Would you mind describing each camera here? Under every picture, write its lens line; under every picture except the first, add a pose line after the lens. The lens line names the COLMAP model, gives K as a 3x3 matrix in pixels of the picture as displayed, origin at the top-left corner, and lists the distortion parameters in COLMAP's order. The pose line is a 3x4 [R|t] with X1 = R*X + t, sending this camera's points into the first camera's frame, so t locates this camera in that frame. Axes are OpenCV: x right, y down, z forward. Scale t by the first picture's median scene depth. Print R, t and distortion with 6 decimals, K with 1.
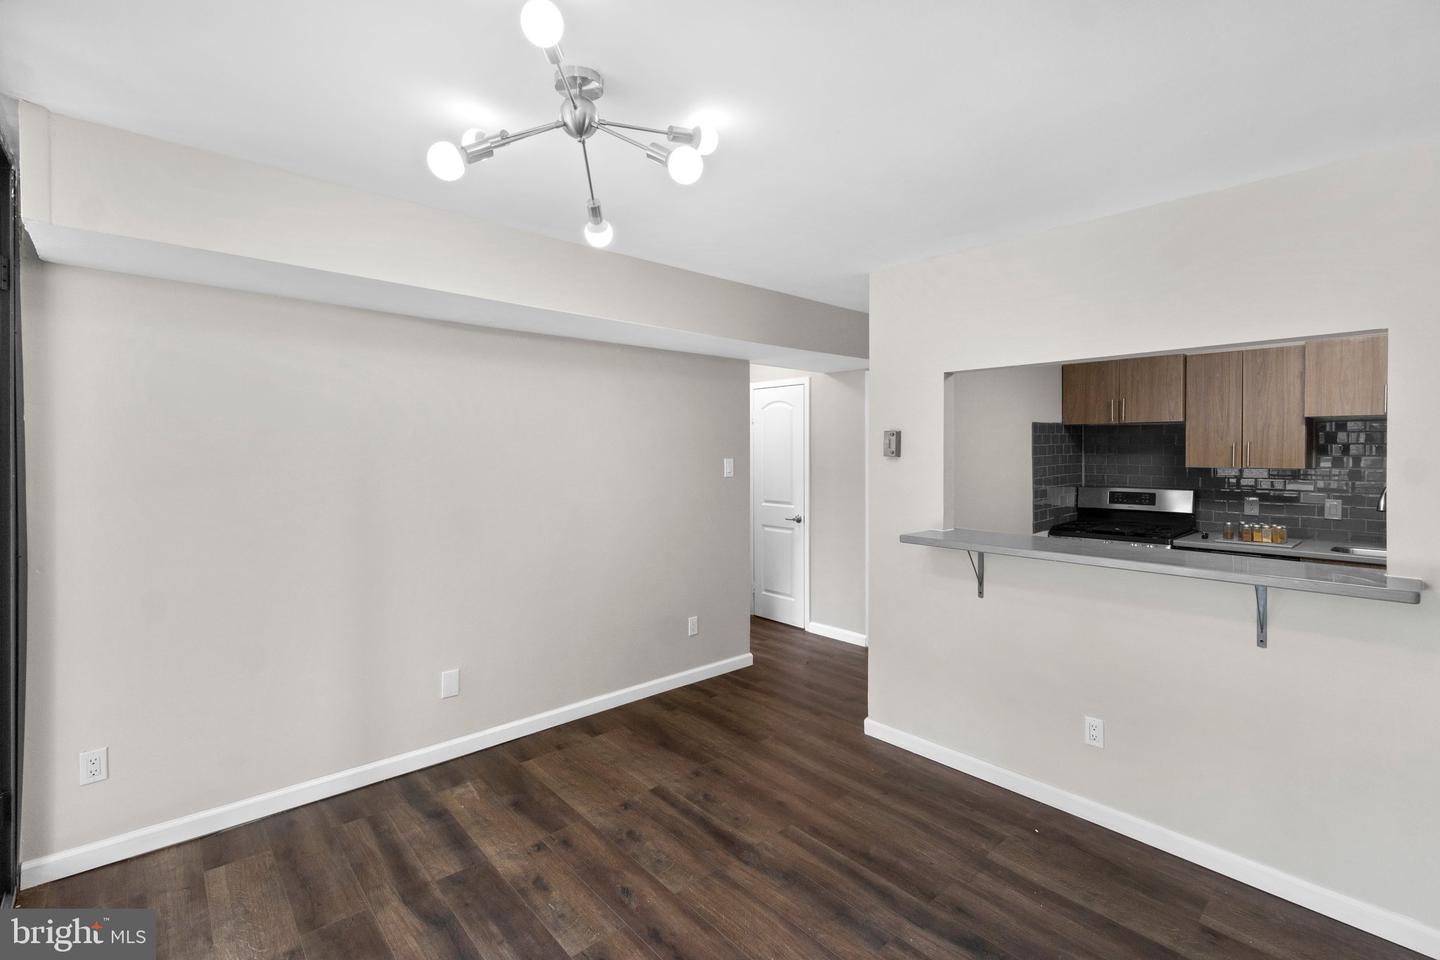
lens RADIAL K [[650.4, 0, 735.8], [0, 650.4, 458.0], [0, 0, 1]] dist [0.004265, 0.000395]
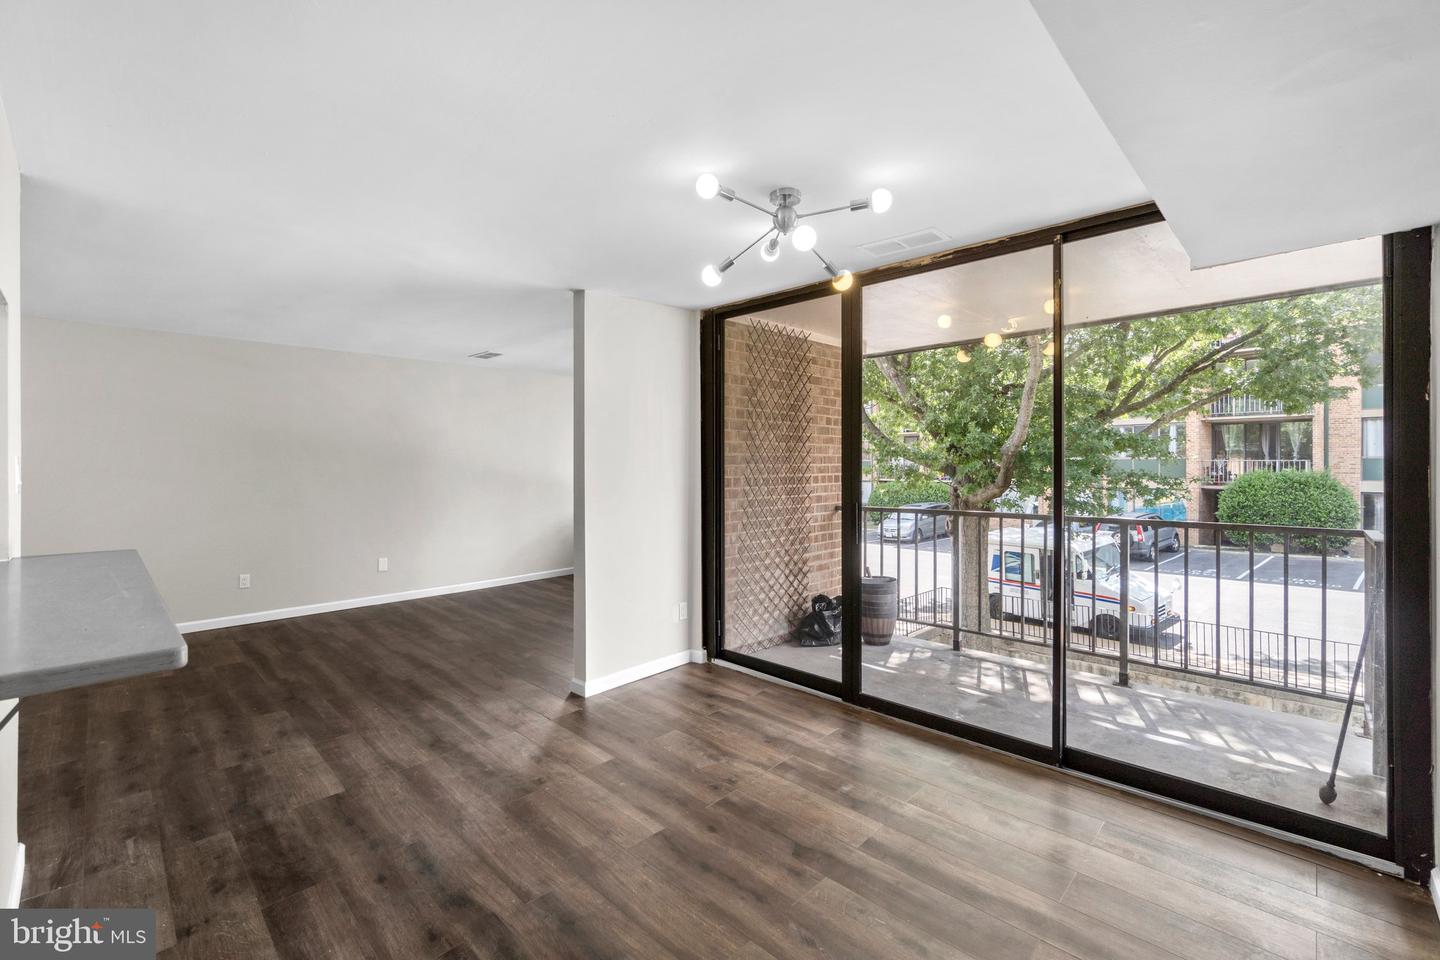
lens RADIAL K [[621.6, 0, 734.1], [0, 621.6, 459.4], [0, 0, 1]] dist [-0.010539, 0.003219]
pose [[-0.997330, -0.004373, -0.072897, -0.006342], [-0.004499, 0.999989, 0.001566, 0.018297], [0.072890, 0.001890, -0.997338, 1.476075]]
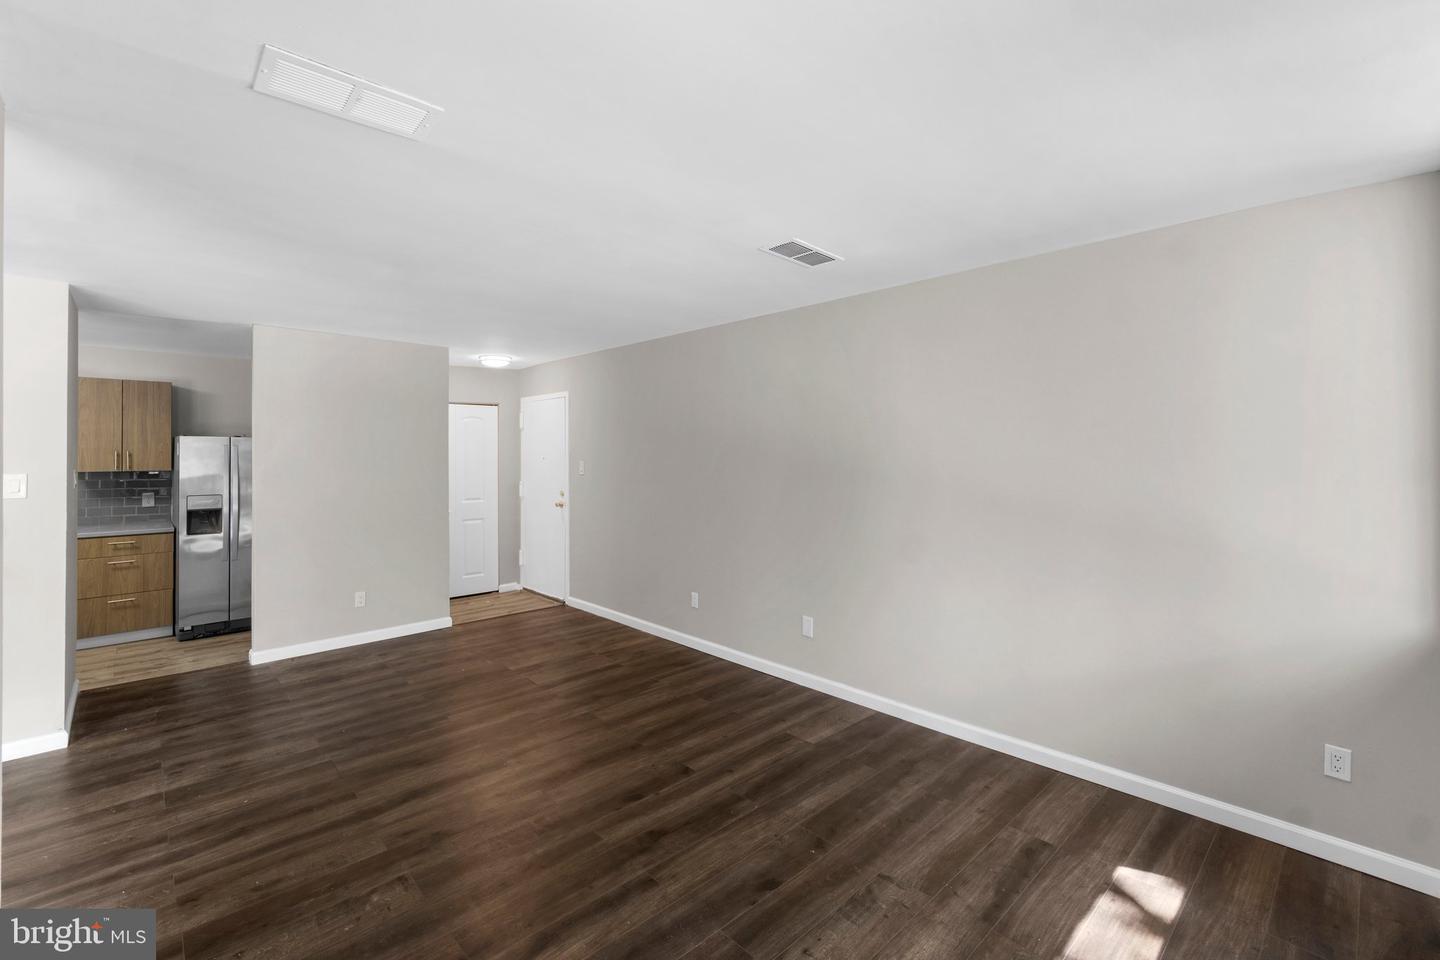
lens RADIAL K [[621.6, 0, 716.8], [0, 621.6, 452.6], [0, 0, 1]] dist [-0.010539, 0.003219]
pose [[-0.009814, 0.000106, 0.999952, -0.353512], [0.012460, 0.999922, 0.000016, -0.005098], [-0.999874, 0.012460, -0.009815, -0.622612]]
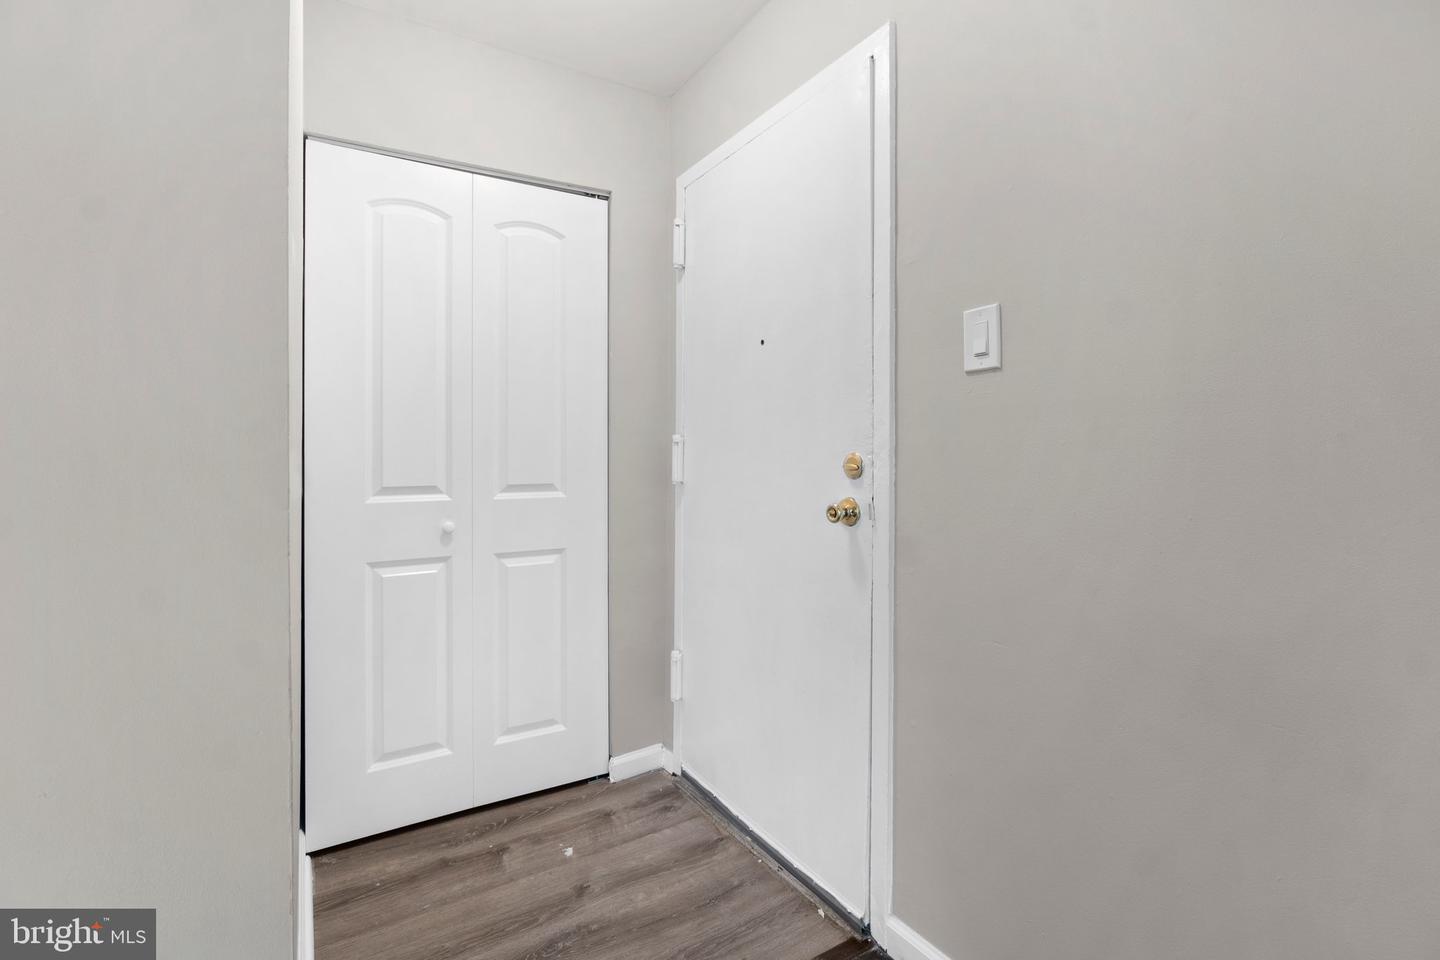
lens RADIAL K [[660.0, 0, 711.0], [0, 660.0, 450.9], [0, 0, 1]] dist [-0.002325, 0.000167]
pose [[0.199340, -0.003382, 0.979925, 1.332515], [0.006555, 0.999976, 0.002118, 0.120719], [-0.979908, 0.006002, 0.199358, -0.068217]]
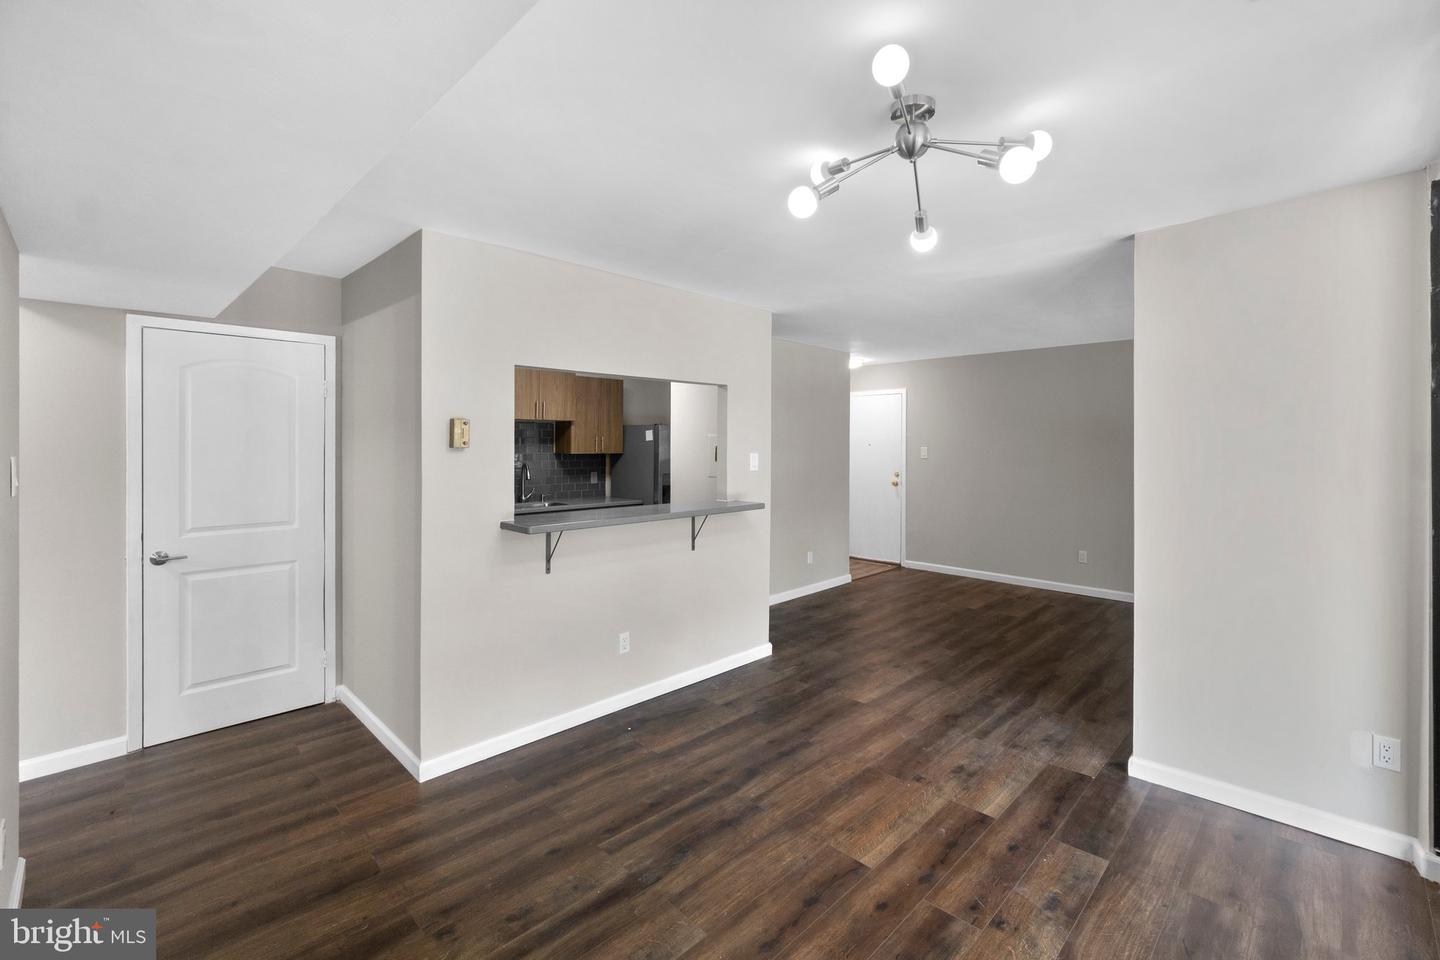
lens RADIAL K [[621.6, 0, 720.5], [0, 621.6, 443.7], [0, 0, 1]] dist [-0.010539, 0.003219]
pose [[-0.044659, -0.003736, 0.998995, -0.768884], [0.005768, 0.999975, 0.003998, -0.013653], [-0.998986, 0.005941, -0.044636, 0.821814]]
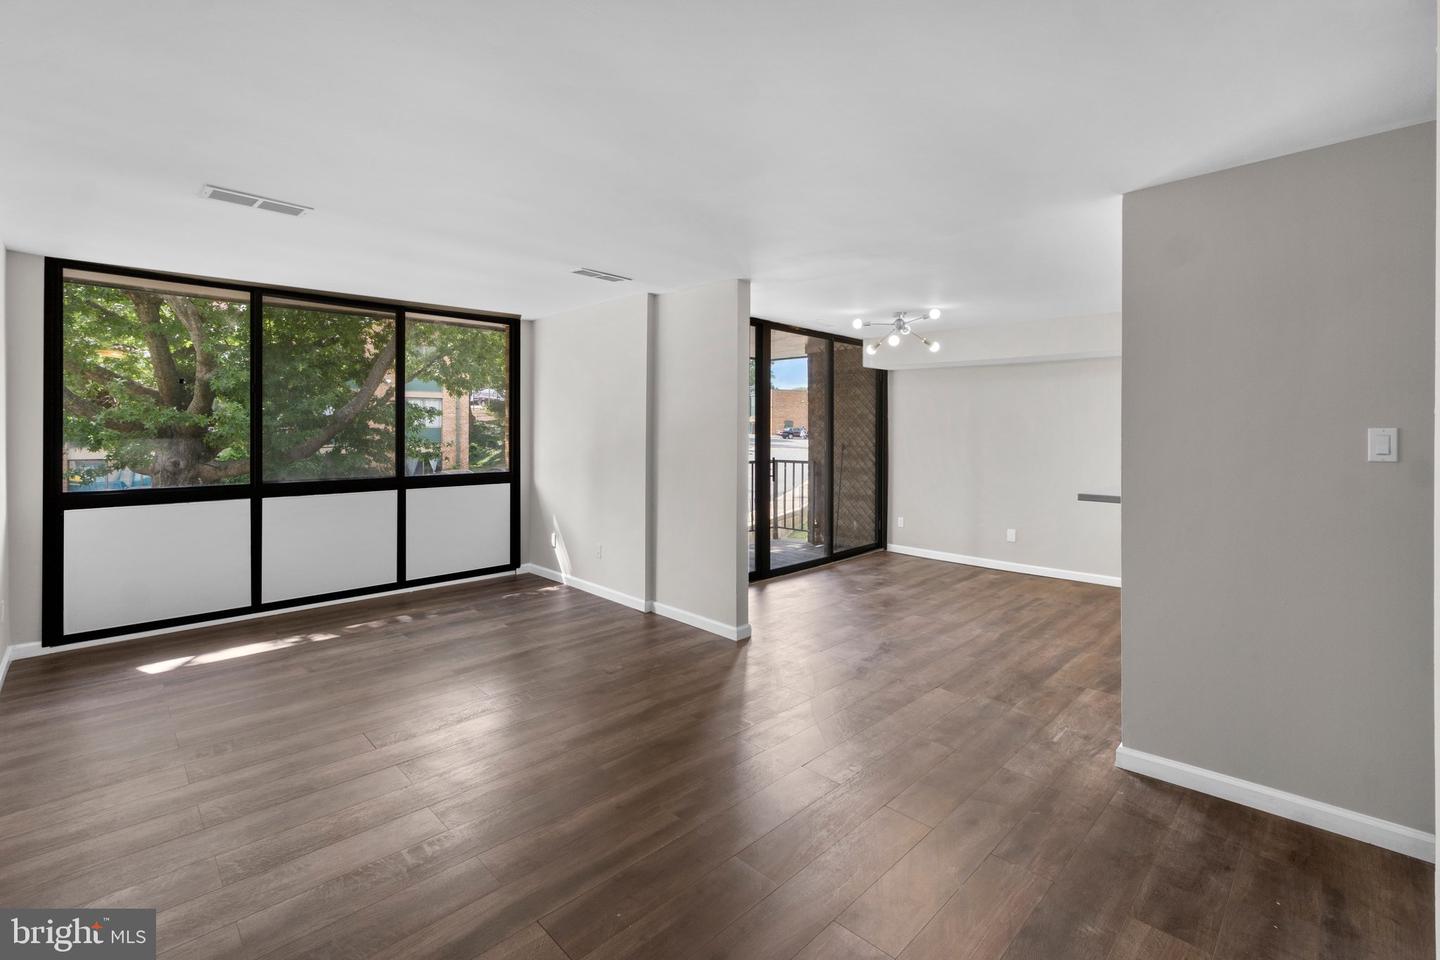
lens RADIAL K [[621.6, 0, 724.6], [0, 621.6, 430.0], [0, 0, 1]] dist [-0.010539, 0.003219]
pose [[0.051571, -0.009312, -0.998626, 1.778546], [-0.011991, 0.999879, -0.009943, 0.038294], [0.998597, 0.012487, 0.051453, -0.046592]]
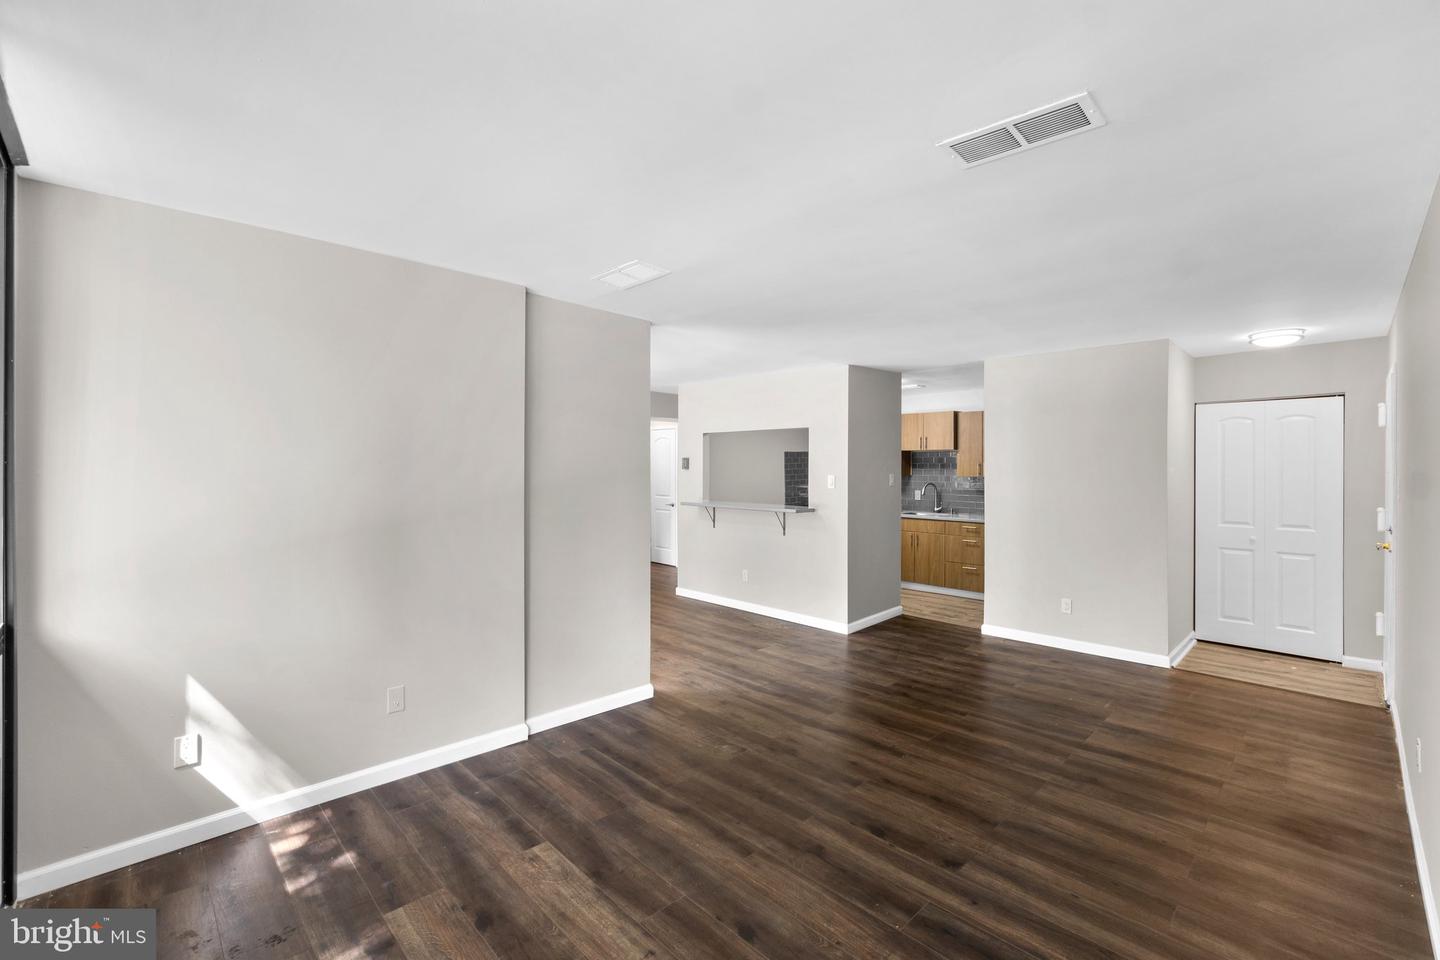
lens RADIAL K [[621.6, 0, 730.6], [0, 621.6, 469.5], [0, 0, 1]] dist [-0.010539, 0.003219]
pose [[0.999297, -0.000937, 0.037479, 0.382870], [0.001054, 0.999995, -0.003094, 0.005977], [-0.037476, 0.003131, 0.999293, -1.410463]]
